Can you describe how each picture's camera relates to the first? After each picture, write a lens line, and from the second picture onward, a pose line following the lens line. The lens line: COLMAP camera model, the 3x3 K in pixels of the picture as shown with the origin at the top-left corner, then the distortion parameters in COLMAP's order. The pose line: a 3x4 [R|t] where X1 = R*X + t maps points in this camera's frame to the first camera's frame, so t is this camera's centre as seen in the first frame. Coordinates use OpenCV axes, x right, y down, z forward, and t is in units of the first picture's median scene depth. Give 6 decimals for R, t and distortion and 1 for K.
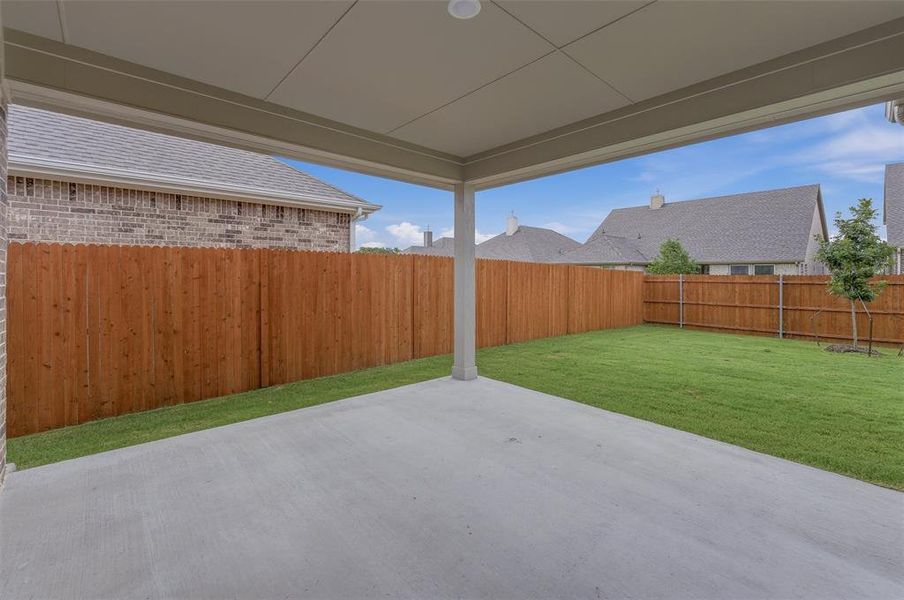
lens RADIAL K [[388.2, 0, 451.0], [0, 388.2, 275.0], [0, 0, 1]] dist [0.000526, 0.001449]
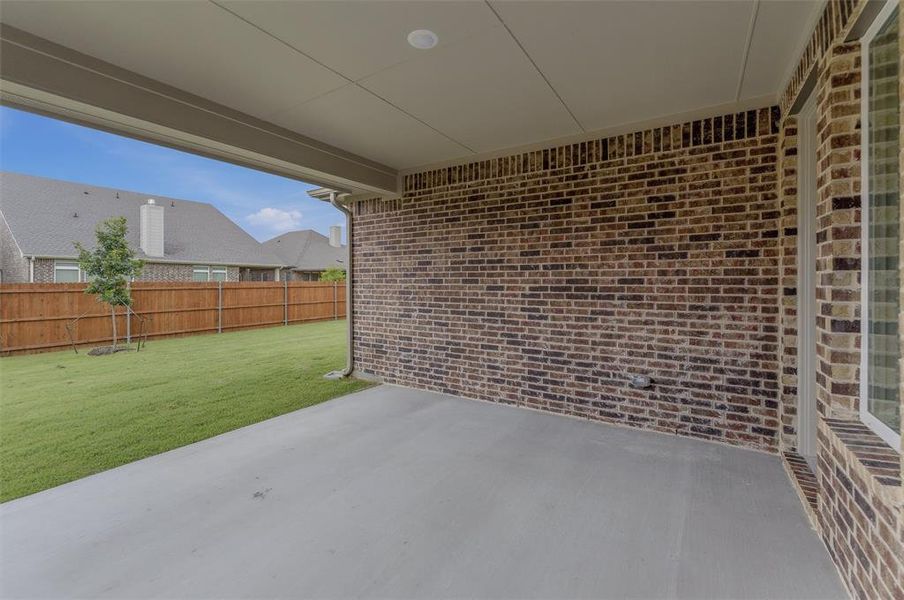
lens RADIAL K [[388.2, 0, 452.4], [0, 388.2, 279.5], [0, 0, 1]] dist [0.000526, 0.001449]
pose [[-0.265085, 0.006738, 0.964201, -0.343501], [0.002865, 0.999977, -0.006201, 0.001528], [-0.964221, 0.001119, -0.265098, 0.417352]]
